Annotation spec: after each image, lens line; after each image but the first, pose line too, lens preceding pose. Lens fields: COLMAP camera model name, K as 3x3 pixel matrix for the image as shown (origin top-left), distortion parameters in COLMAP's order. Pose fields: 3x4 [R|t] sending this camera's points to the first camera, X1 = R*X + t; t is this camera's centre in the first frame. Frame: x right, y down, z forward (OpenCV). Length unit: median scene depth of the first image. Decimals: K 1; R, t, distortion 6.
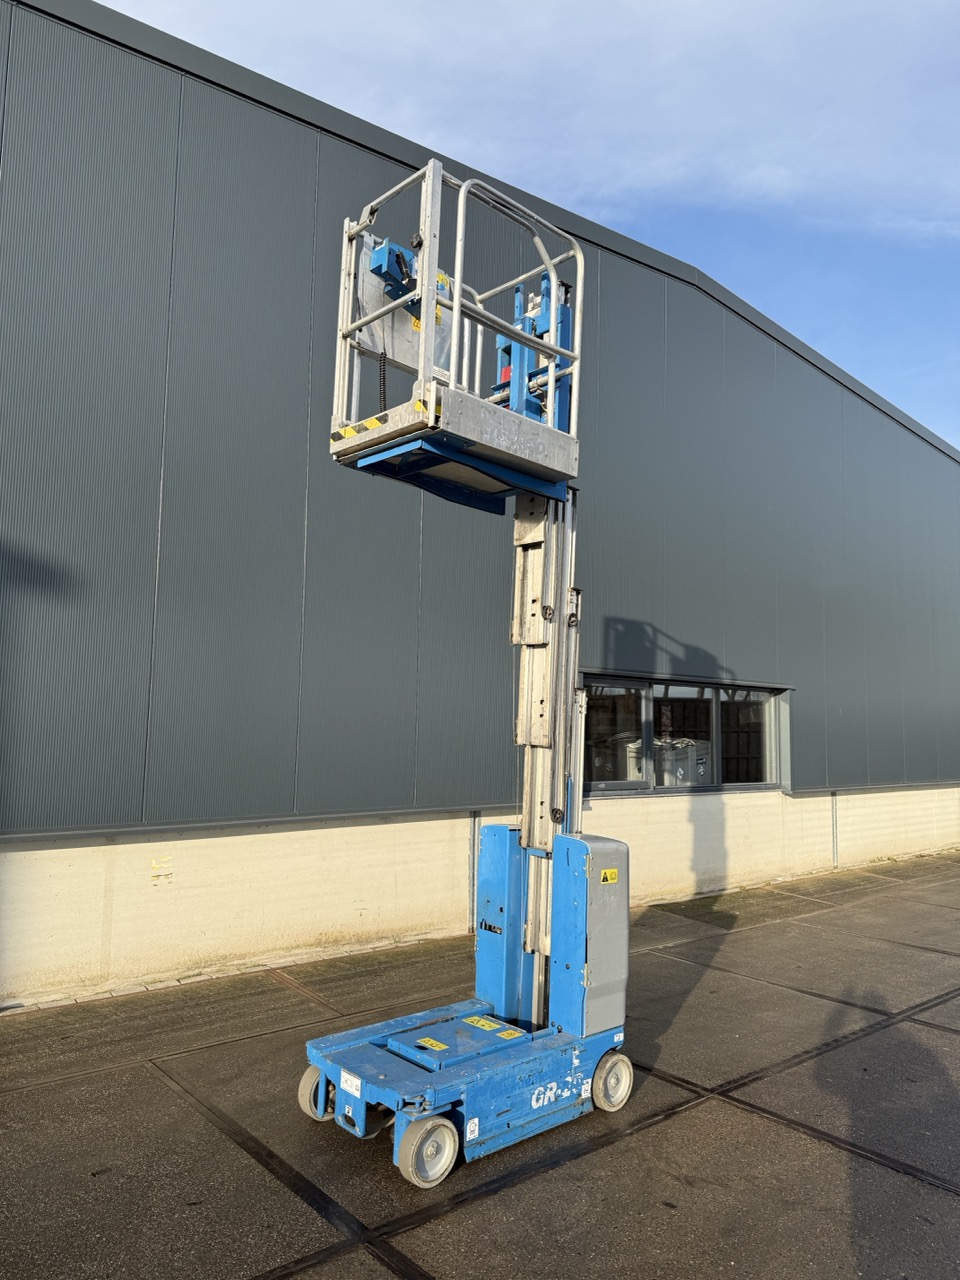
lens RADIAL K [[895.3, 0, 484.7], [0, 895.3, 637.5], [0, 0, 1]] dist [0.053269, -0.061572]
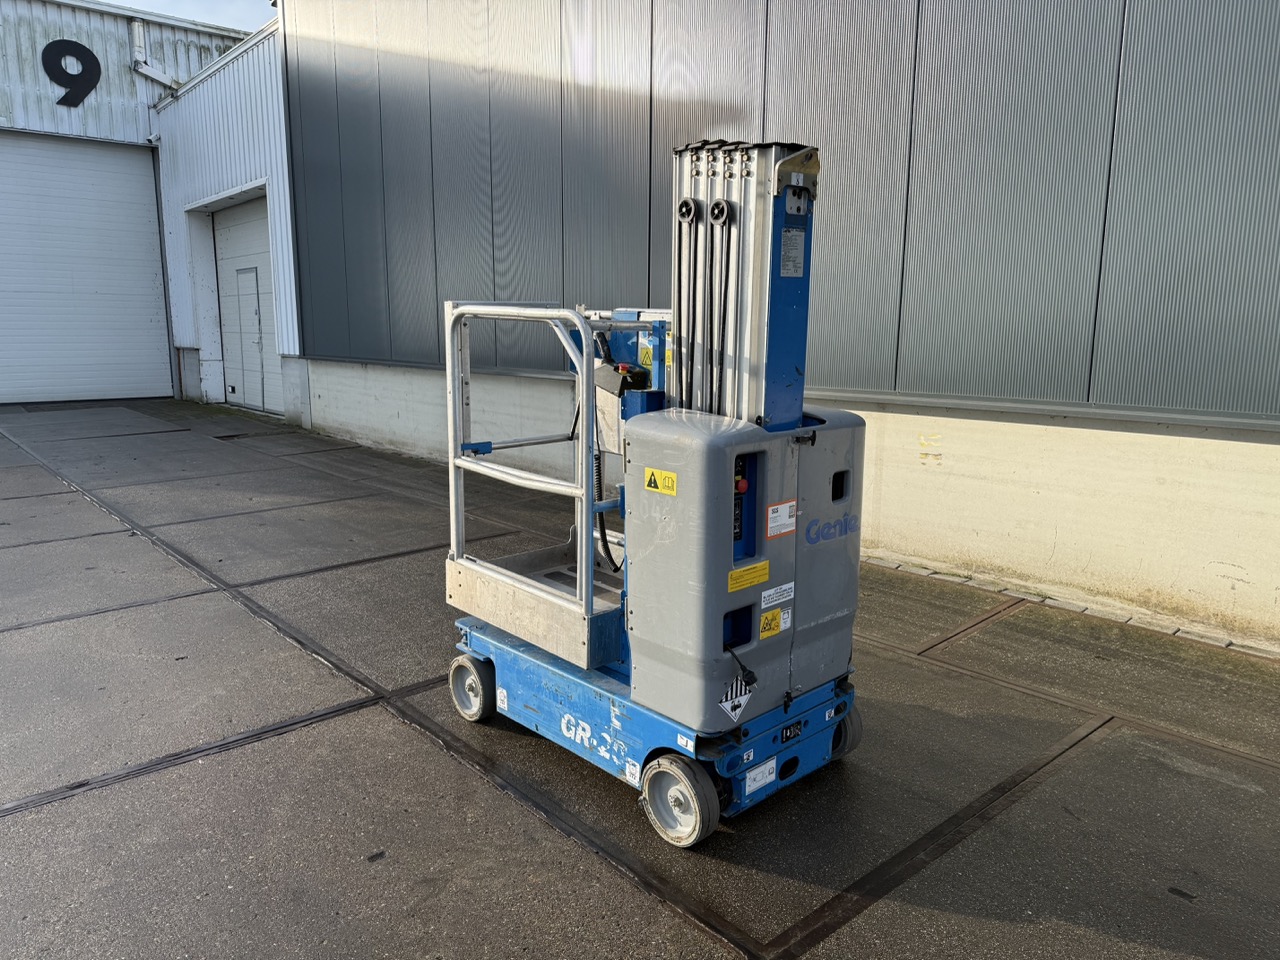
lens RADIAL K [[895.3, 0, 631.8], [0, 895.3, 481.3], [0, 0, 1]] dist [0.053269, -0.061572]
pose [[-0.000582, 0.151942, -0.988389, 0.711306], [0.095069, 0.983921, 0.151199, 0.174379], [0.995471, -0.093877, -0.015017, 0.982456]]
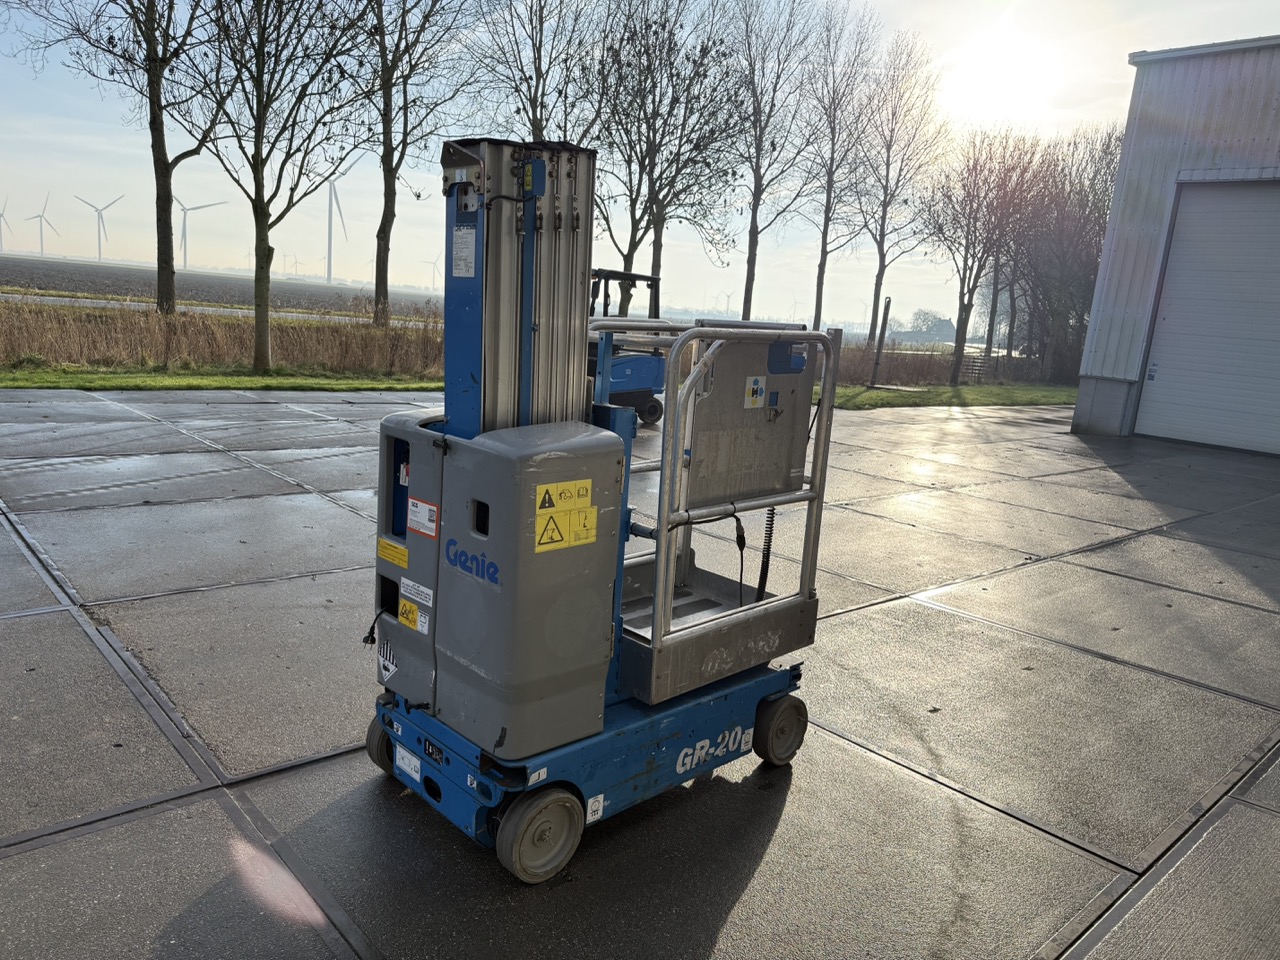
lens RADIAL K [[895.3, 0, 646.8], [0, 895.3, 474.3], [0, 0, 1]] dist [0.053269, -0.061572]
pose [[-0.994083, -0.097954, -0.046950, 0.005285], [-0.101440, 0.991721, 0.078741, 0.208394], [0.038848, 0.083038, -0.995789, 1.670380]]
